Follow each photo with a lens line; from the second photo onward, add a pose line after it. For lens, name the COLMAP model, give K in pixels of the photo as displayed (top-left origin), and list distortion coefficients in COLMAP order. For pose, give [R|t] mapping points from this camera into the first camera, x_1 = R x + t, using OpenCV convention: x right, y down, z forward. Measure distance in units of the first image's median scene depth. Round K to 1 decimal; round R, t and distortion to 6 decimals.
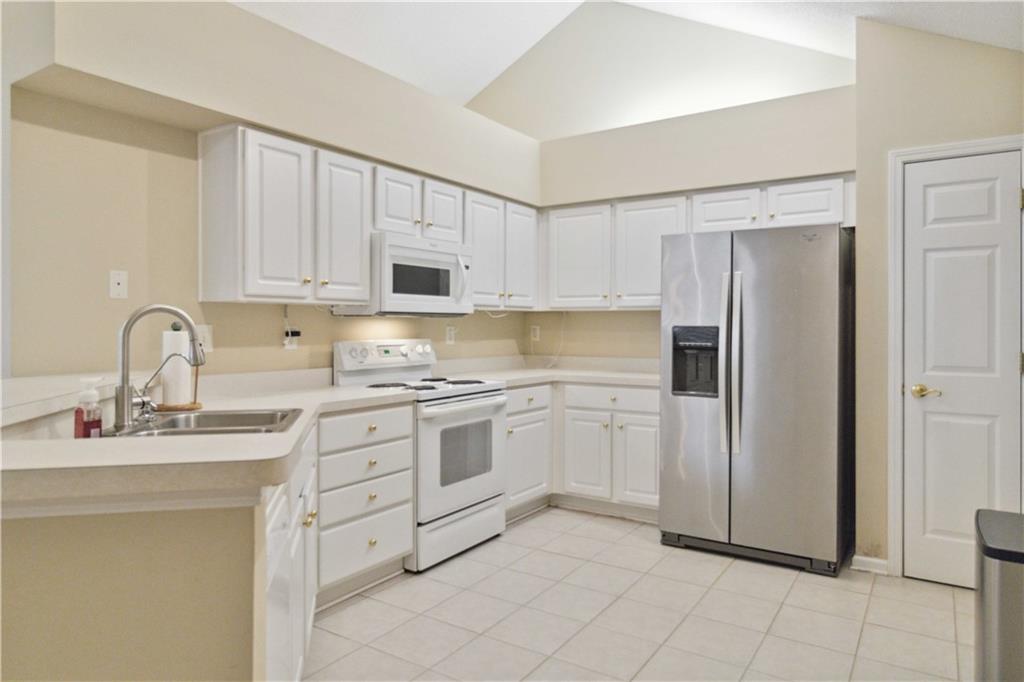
lens RADIAL K [[656.4, 0, 507.9], [0, 656.4, 330.1], [0, 0, 1]] dist [0.023280, -0.010200]
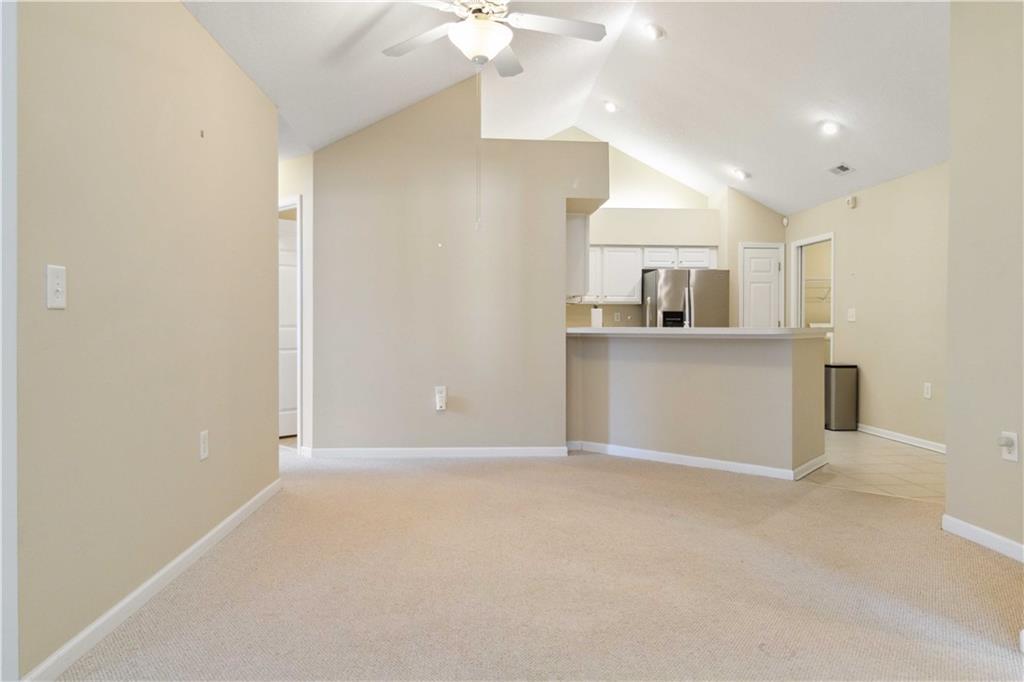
lens RADIAL K [[656.4, 0, 512.0], [0, 656.4, 339.4], [0, 0, 1]] dist [0.023280, -0.010200]
pose [[0.793570, -0.004067, 0.608466, -1.609508], [0.001986, 0.999990, 0.004095, 0.084320], [-0.608476, -0.002042, 0.793570, -0.443845]]
